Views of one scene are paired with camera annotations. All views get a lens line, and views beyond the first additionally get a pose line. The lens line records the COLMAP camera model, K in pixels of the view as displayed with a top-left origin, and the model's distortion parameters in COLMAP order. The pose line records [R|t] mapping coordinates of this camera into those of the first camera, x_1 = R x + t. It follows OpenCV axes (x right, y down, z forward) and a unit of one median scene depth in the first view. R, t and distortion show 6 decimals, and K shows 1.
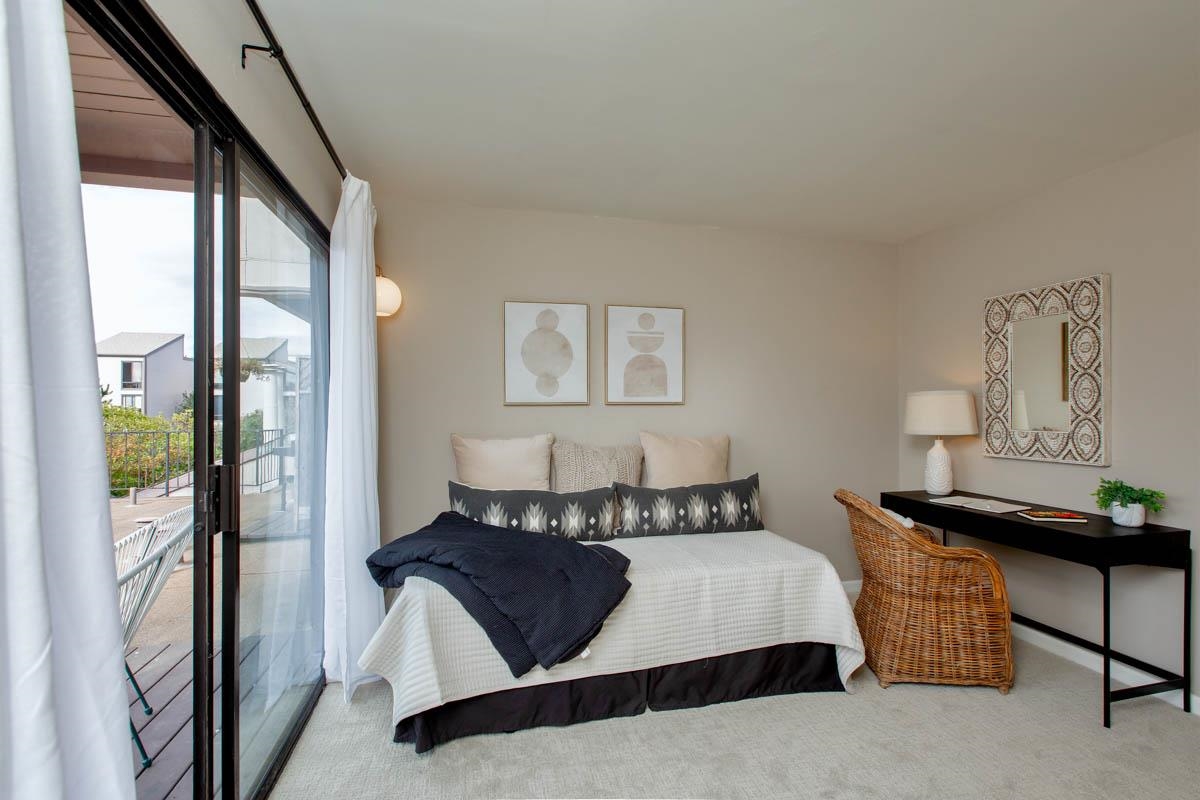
lens RADIAL K [[538.1, 0, 599.2], [0, 538.1, 410.9], [0, 0, 1]] dist [0.000607, 0.000740]
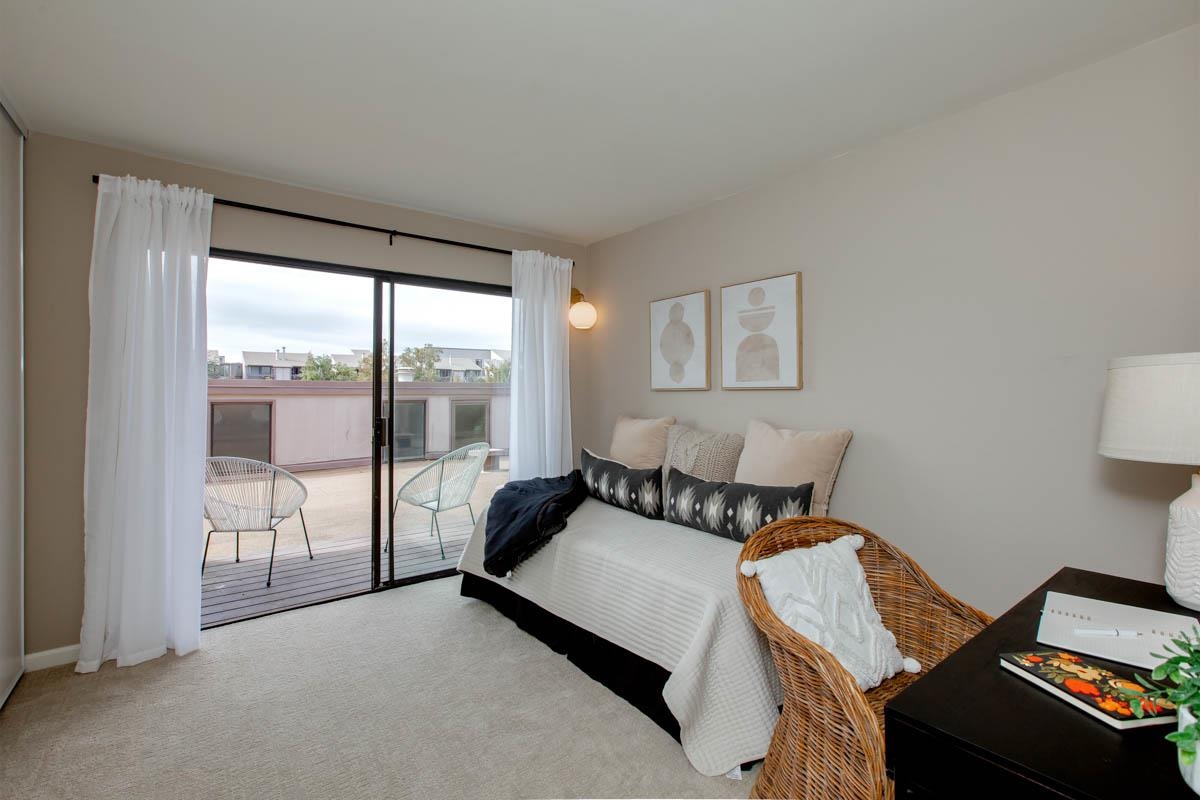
lens RADIAL K [[538.1, 0, 594.6], [0, 538.1, 390.7], [0, 0, 1]] dist [0.000607, 0.000740]
pose [[0.396264, -0.006885, -0.918111, 0.871060], [-0.018185, 0.999717, -0.015345, 0.008017], [0.917957, 0.022776, 0.396026, 0.442983]]
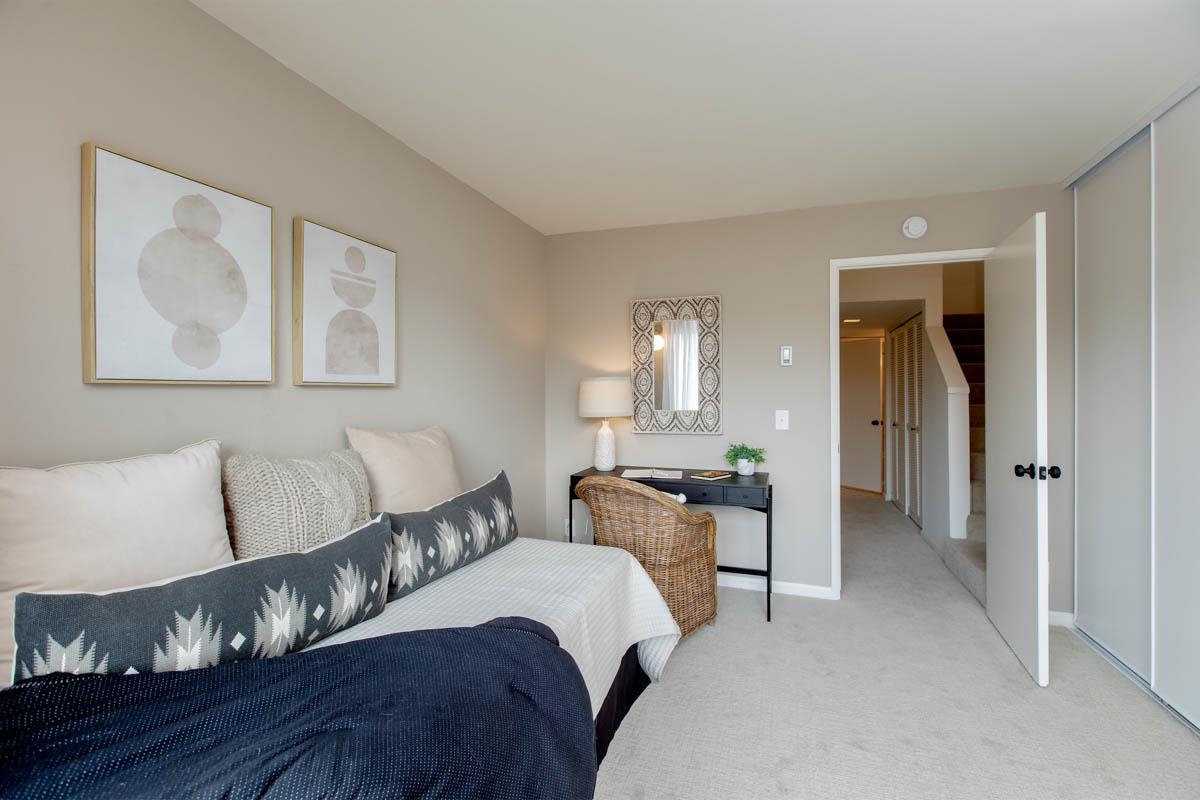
lens RADIAL K [[538.1, 0, 598.4], [0, 538.1, 393.7], [0, 0, 1]] dist [0.000607, 0.000740]
pose [[0.544180, -0.000457, 0.838968, -0.329295], [0.005230, 0.999982, -0.002847, 0.000297], [-0.838952, 0.005937, 0.544173, 0.433019]]
